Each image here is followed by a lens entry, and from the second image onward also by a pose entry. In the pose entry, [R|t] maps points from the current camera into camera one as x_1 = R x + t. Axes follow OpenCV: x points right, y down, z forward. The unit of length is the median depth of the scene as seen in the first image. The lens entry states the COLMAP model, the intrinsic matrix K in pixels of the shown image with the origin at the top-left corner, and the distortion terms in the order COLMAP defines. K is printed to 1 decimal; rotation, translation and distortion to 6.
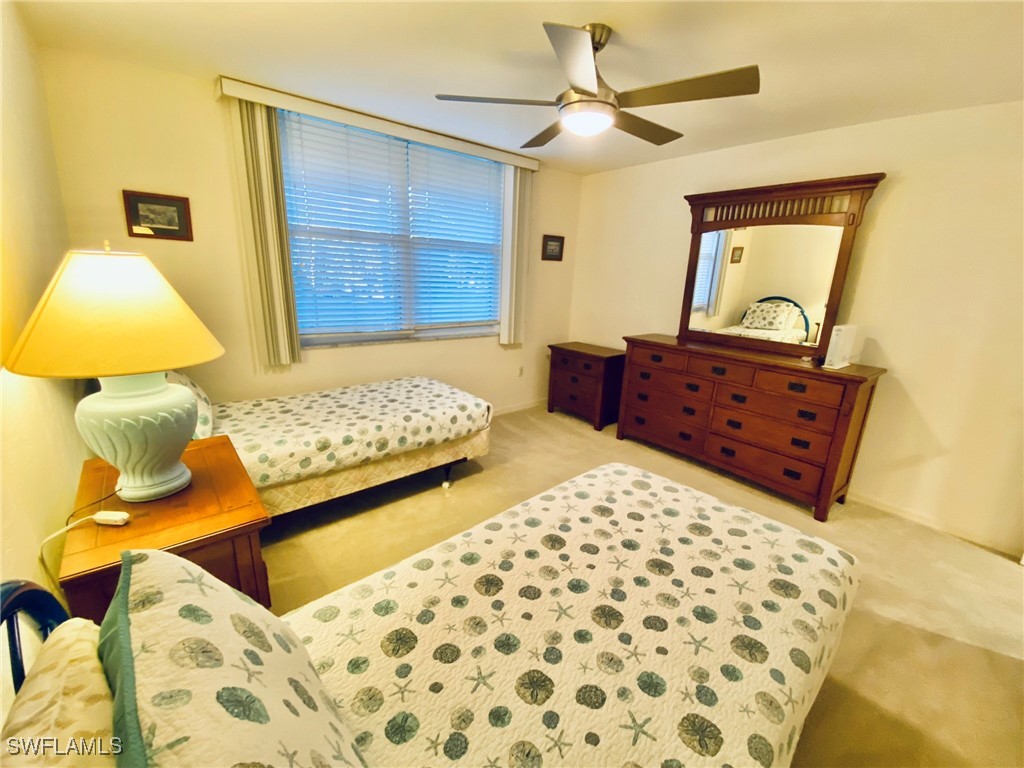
lens RADIAL K [[414.1, 0, 510.5], [0, 414.1, 386.1], [0, 0, 1]] dist [0.024967, -0.022763]
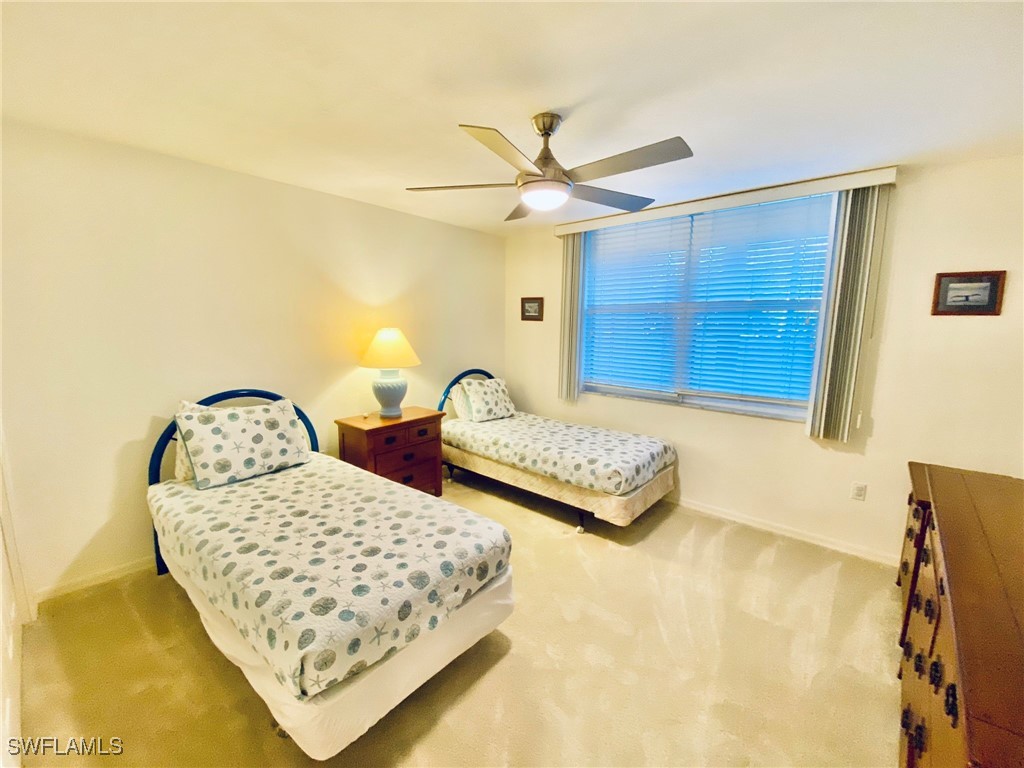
lens RADIAL K [[414.8, 0, 515.3], [0, 414.8, 387.6], [0, 0, 1]] dist [0.000458, -0.010933]
pose [[0.147592, 0.105889, -0.983364, 0.938317], [-0.269513, 0.960932, 0.063023, -0.151606], [0.951619, 0.255727, 0.170365, 0.646041]]
